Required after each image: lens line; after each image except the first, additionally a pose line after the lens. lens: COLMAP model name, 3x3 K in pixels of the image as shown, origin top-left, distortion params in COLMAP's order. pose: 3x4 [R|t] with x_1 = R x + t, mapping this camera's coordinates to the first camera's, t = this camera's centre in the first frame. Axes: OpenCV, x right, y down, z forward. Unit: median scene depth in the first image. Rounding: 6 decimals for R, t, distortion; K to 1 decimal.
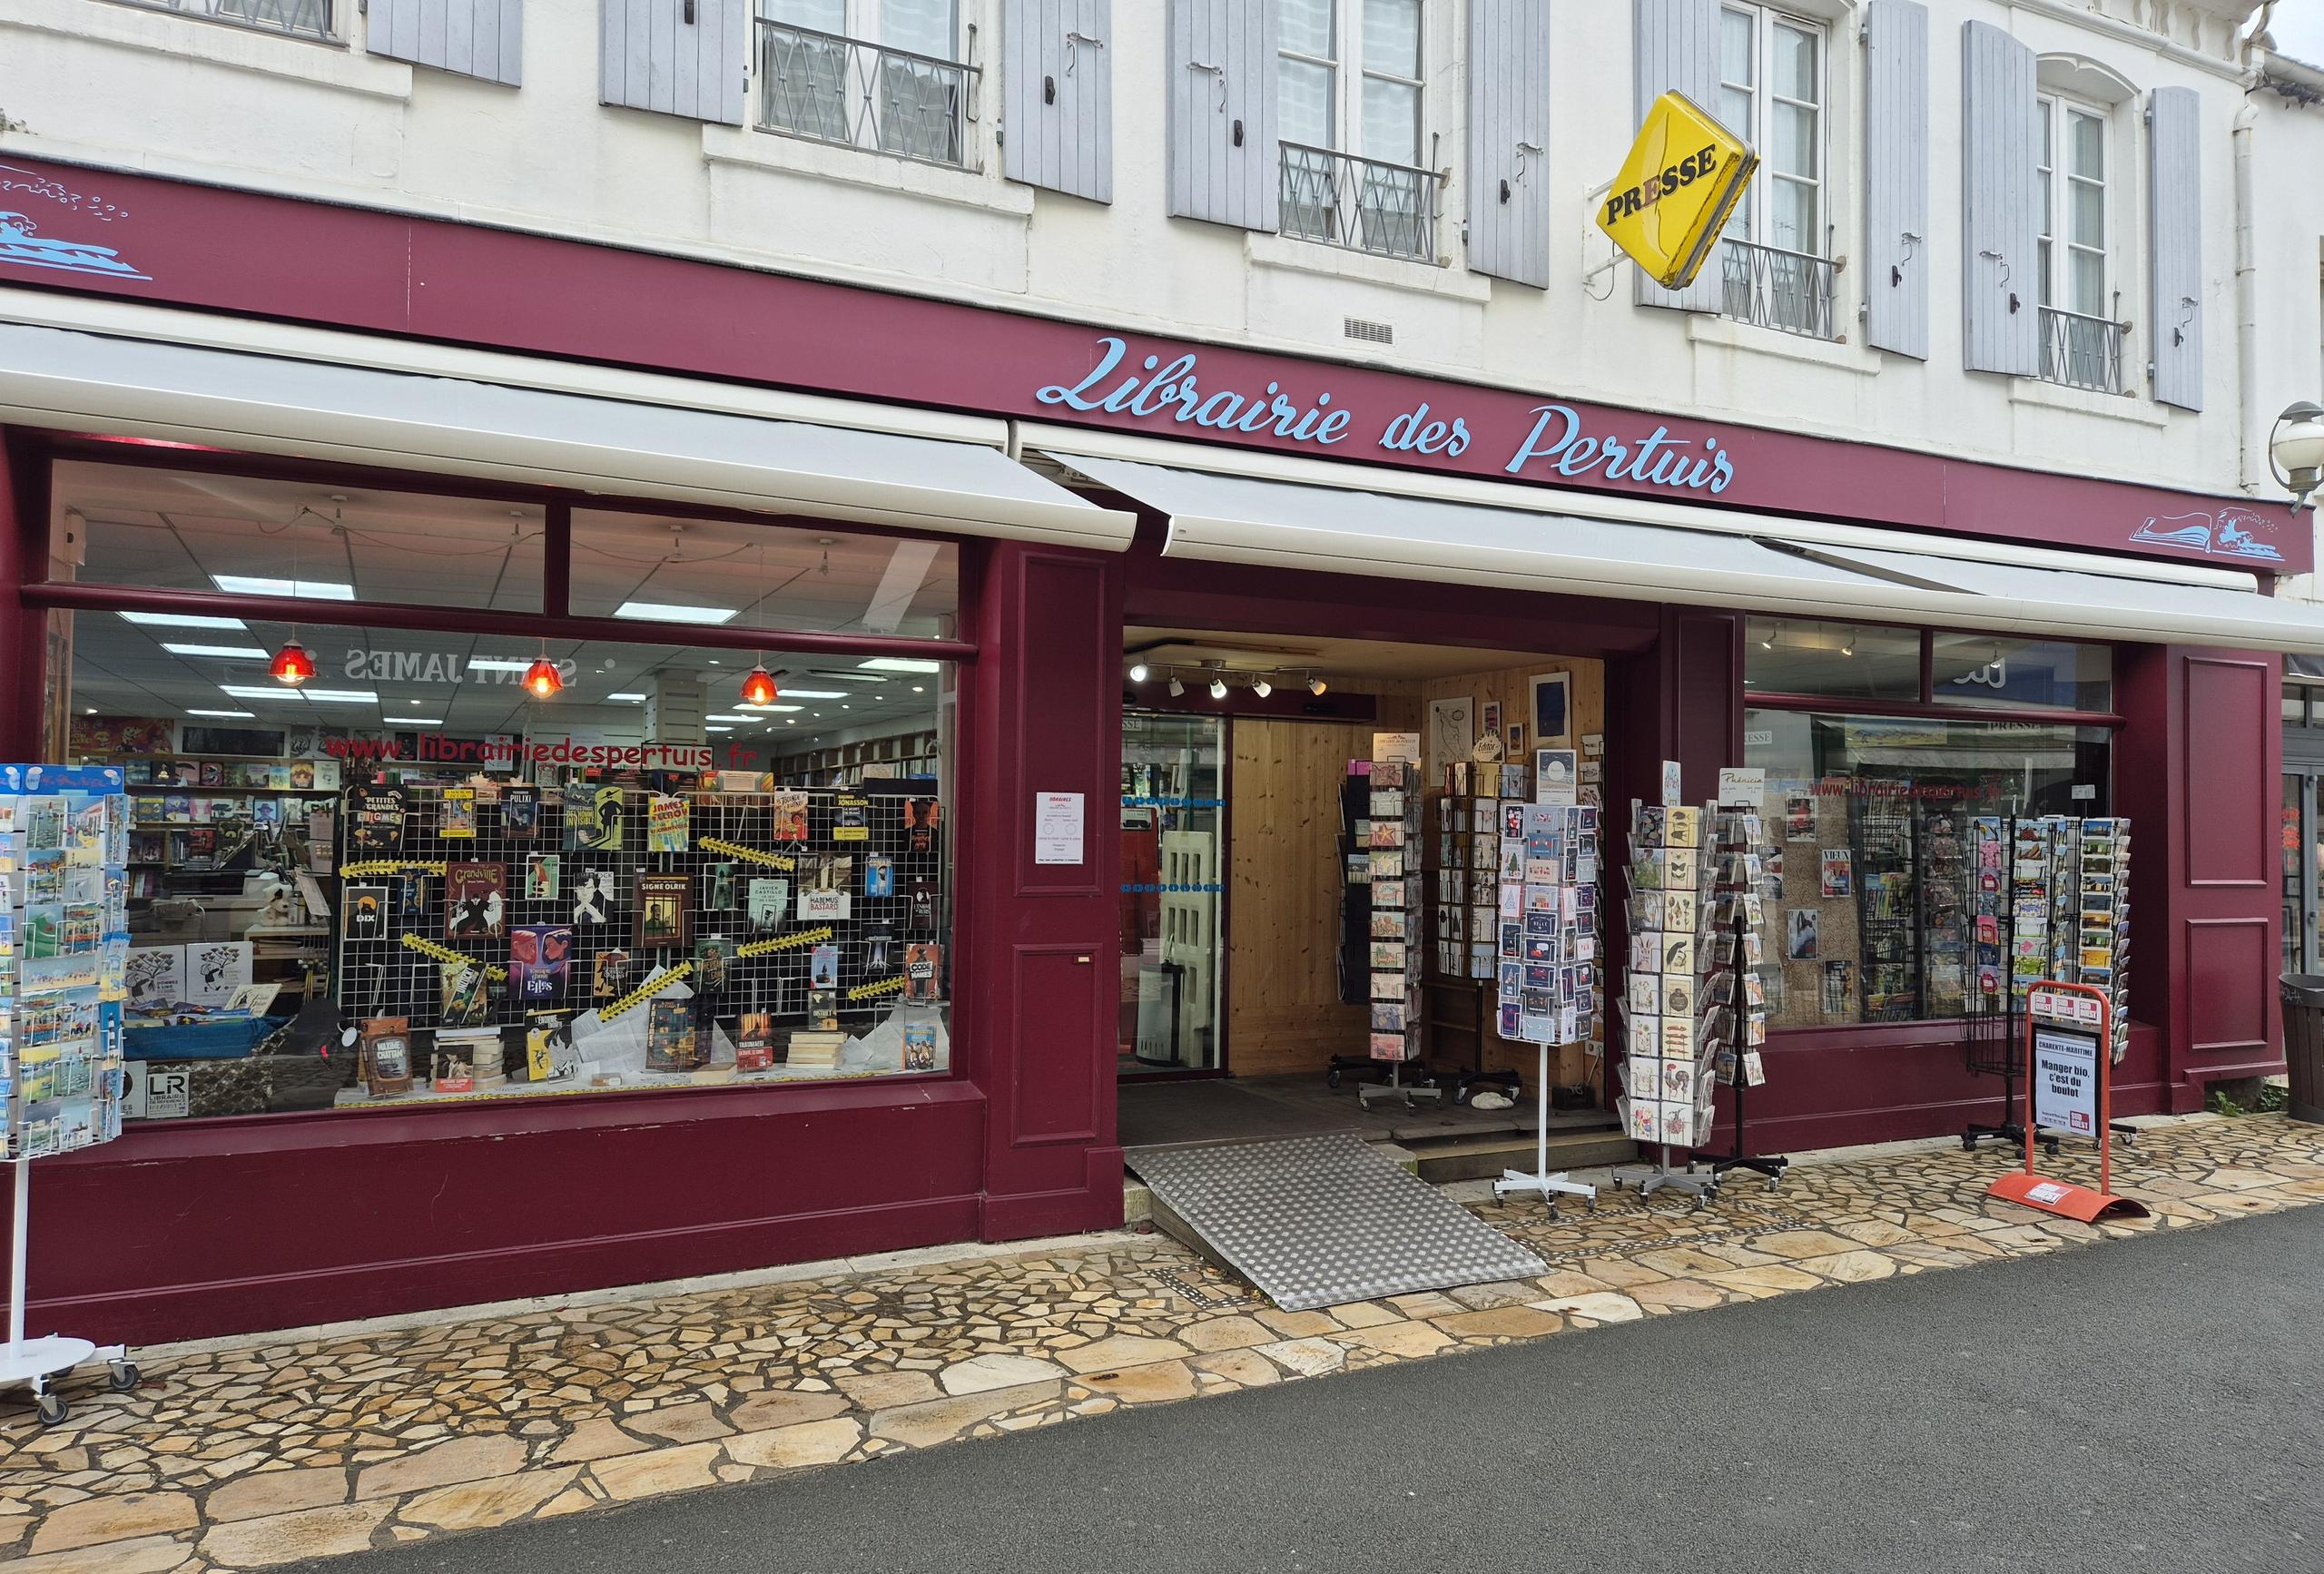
lens RADIAL K [[1559.2, 0, 1162.4], [0, 1559.2, 791.3], [0, 0, 1]] dist [-0.001263, -0.000401]
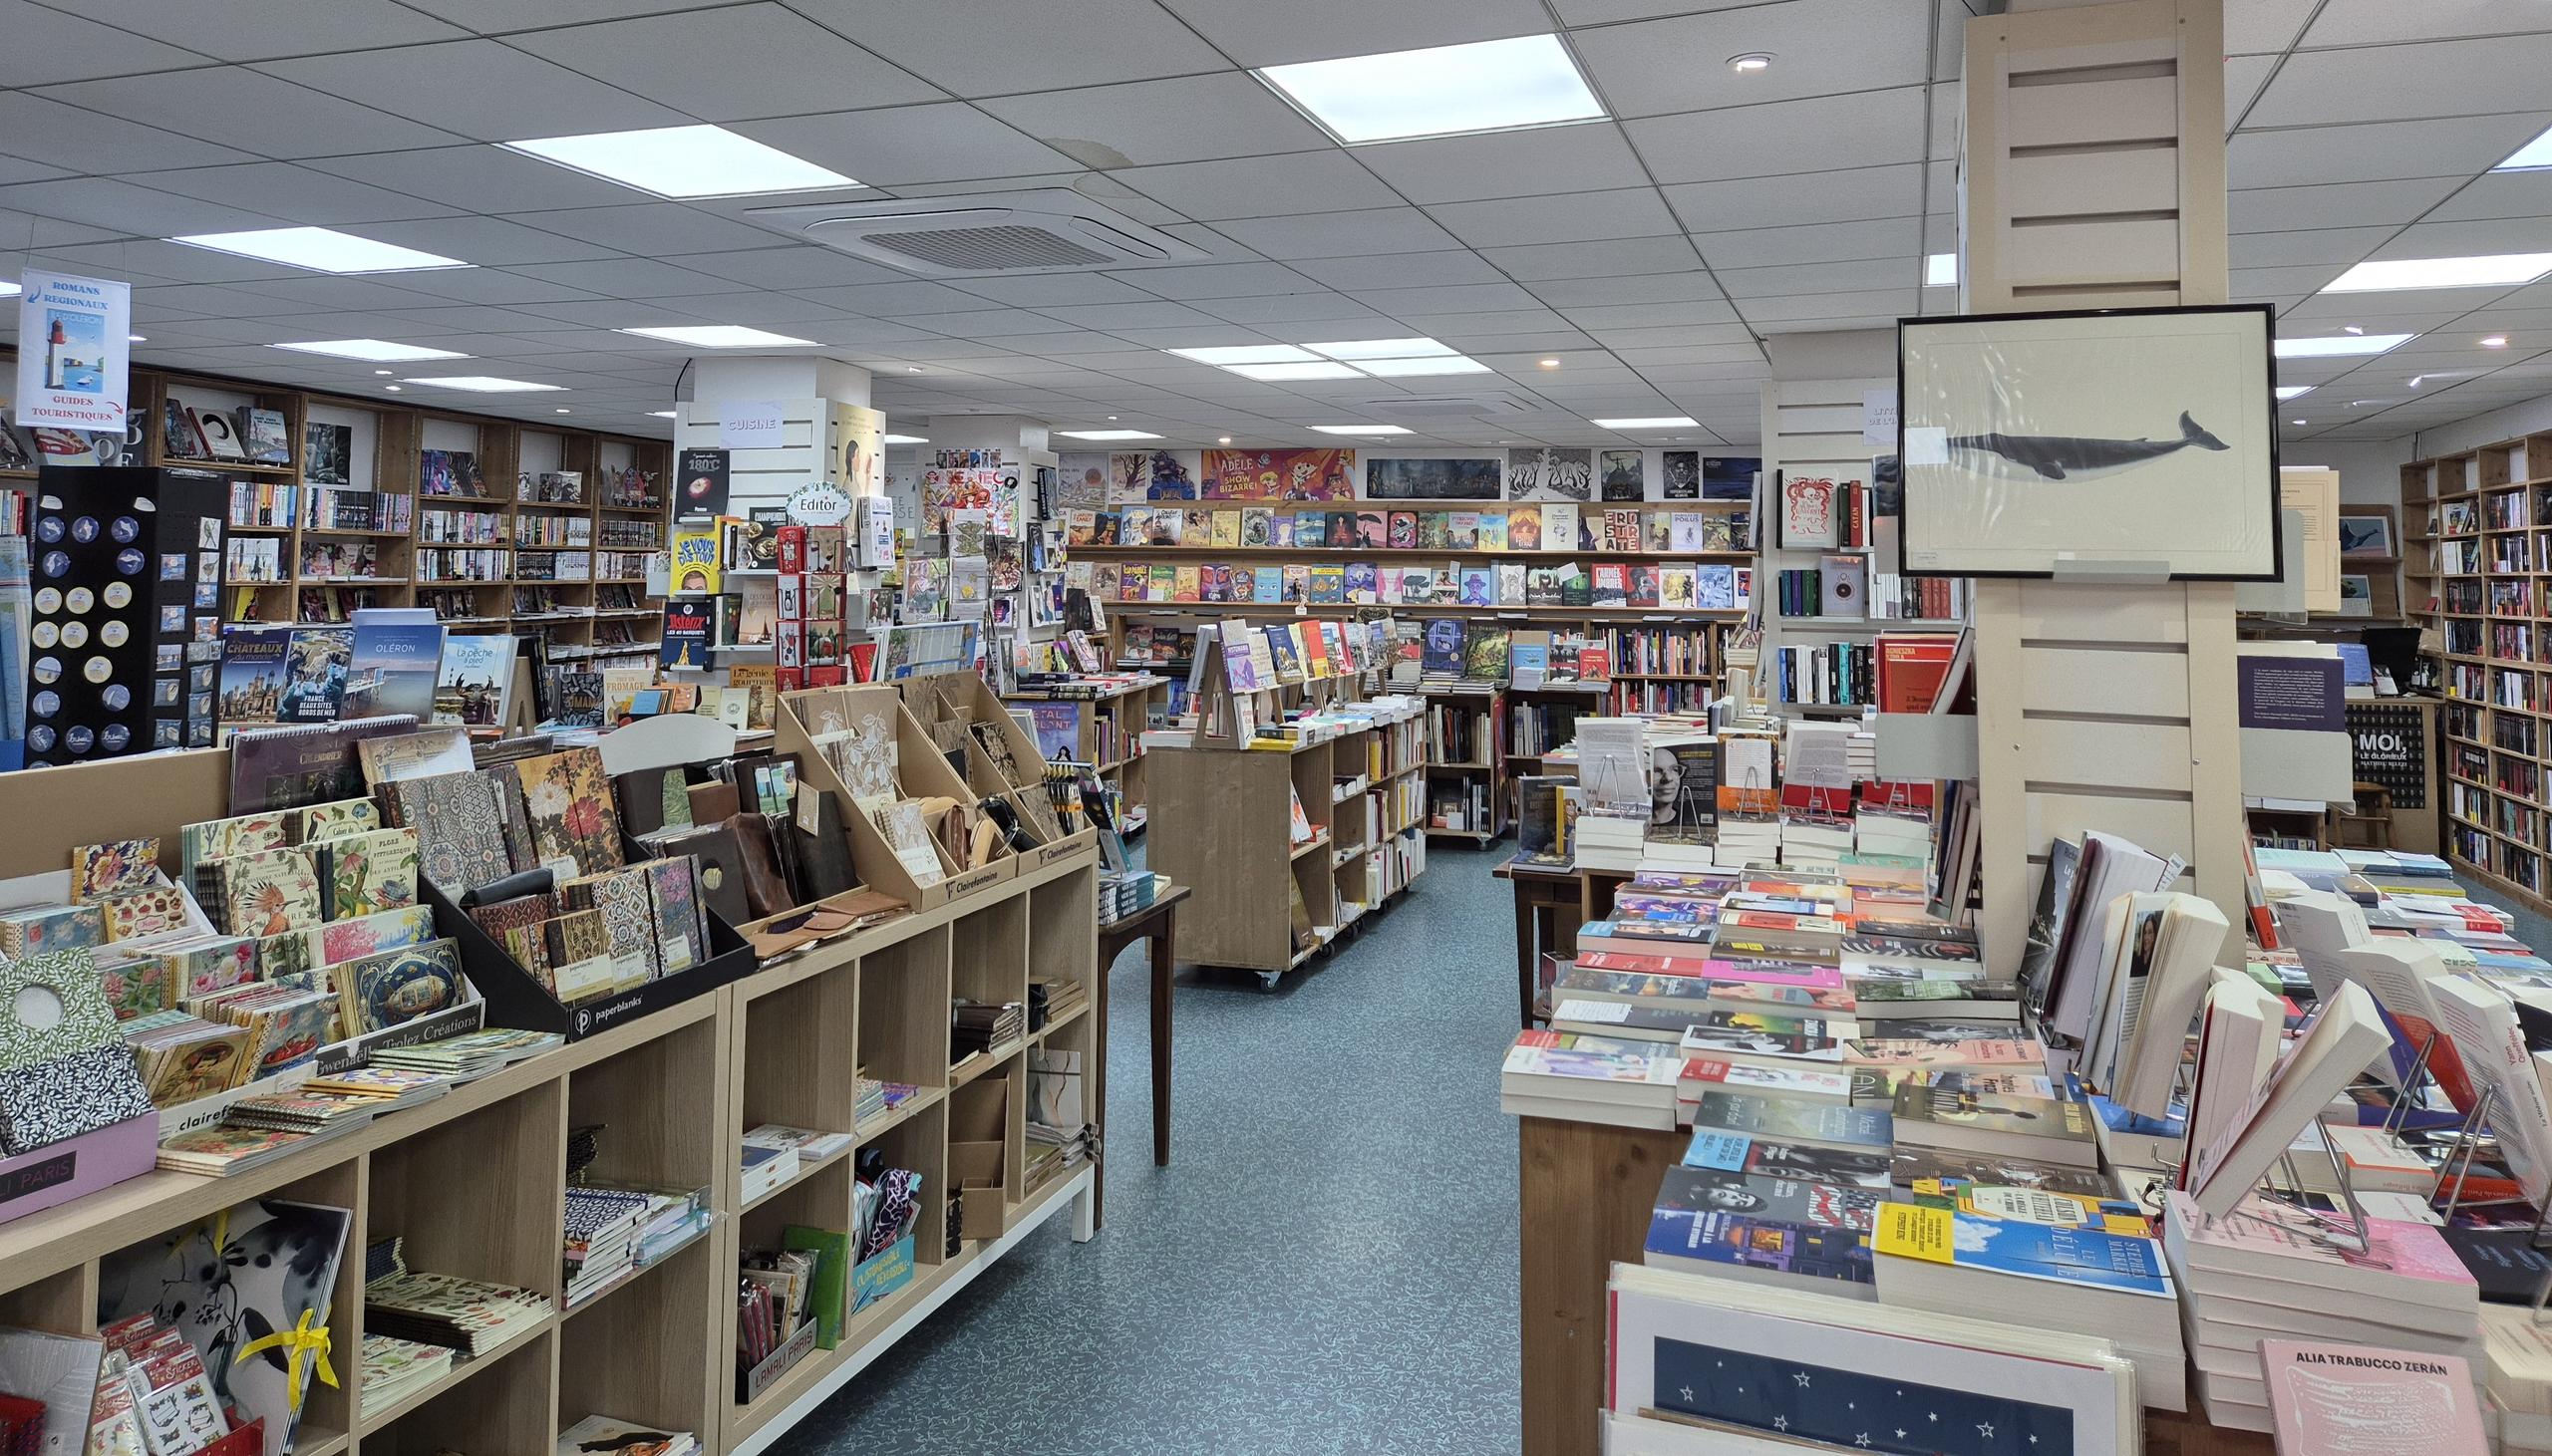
lens RADIAL K [[1710.9, 0, 1276.7], [0, 1710.9, 727.0], [0, 0, 1]] dist [-0.002270, -0.000192]
pose [[0.710533, 0.054911, -0.701518, -0.136694], [0.021055, 0.994845, 0.099196, -0.001083], [0.703349, -0.085252, 0.705714, 0.443134]]
